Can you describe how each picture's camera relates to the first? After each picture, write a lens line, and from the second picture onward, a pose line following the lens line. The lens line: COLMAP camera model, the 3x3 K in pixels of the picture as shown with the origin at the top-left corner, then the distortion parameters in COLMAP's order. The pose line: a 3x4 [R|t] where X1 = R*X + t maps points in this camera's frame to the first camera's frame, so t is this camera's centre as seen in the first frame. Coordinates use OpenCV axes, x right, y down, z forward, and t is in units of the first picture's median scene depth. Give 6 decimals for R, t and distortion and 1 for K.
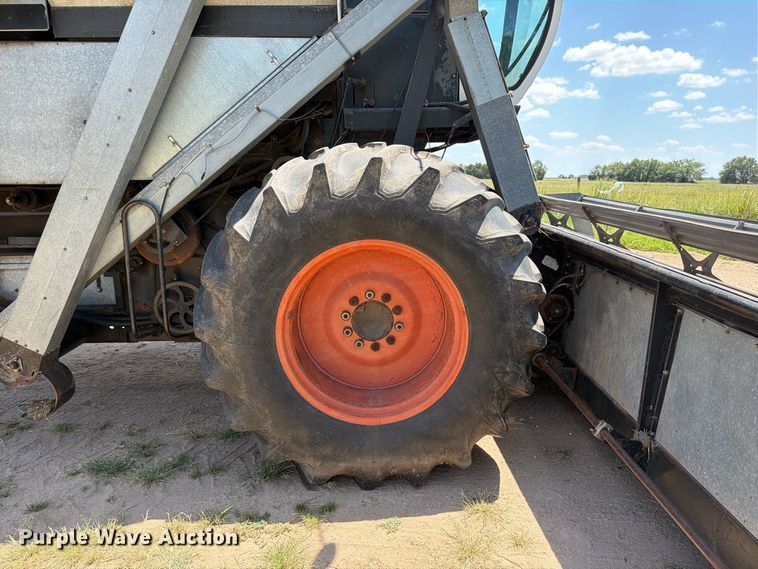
lens RADIAL K [[538.2, 0, 388.2], [0, 538.2, 283.5], [0, 0, 1]] dist [0.028654, -0.041117]
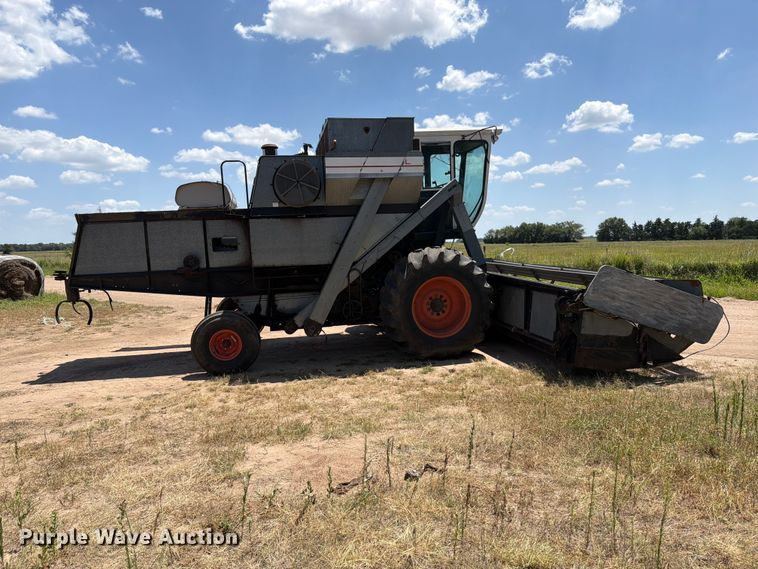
lens RADIAL K [[538.2, 0, 380.5], [0, 538.2, 286.6], [0, 0, 1]] dist [0.028654, -0.041117]
pose [[0.986363, -0.052899, 0.155851, -0.782205], [0.071122, 0.990958, -0.113769, 0.279235], [-0.148423, 0.123302, 0.981207, -1.847684]]
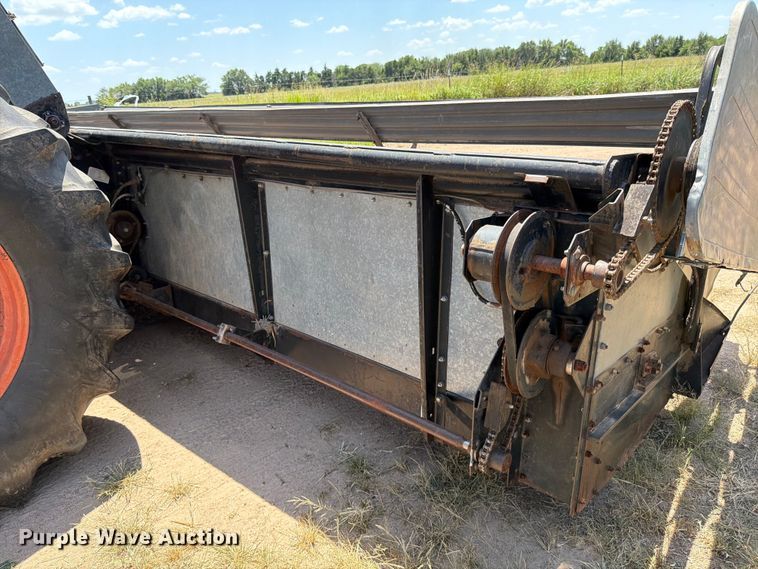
lens RADIAL K [[538.2, 0, 374.9], [0, 538.2, 284.2], [0, 0, 1]] dist [0.028654, -0.041117]
pose [[0.690383, -0.321705, 0.647980, 0.006918], [0.231466, 0.946830, 0.223463, 0.039957], [-0.685416, -0.004289, 0.728139, 0.139974]]
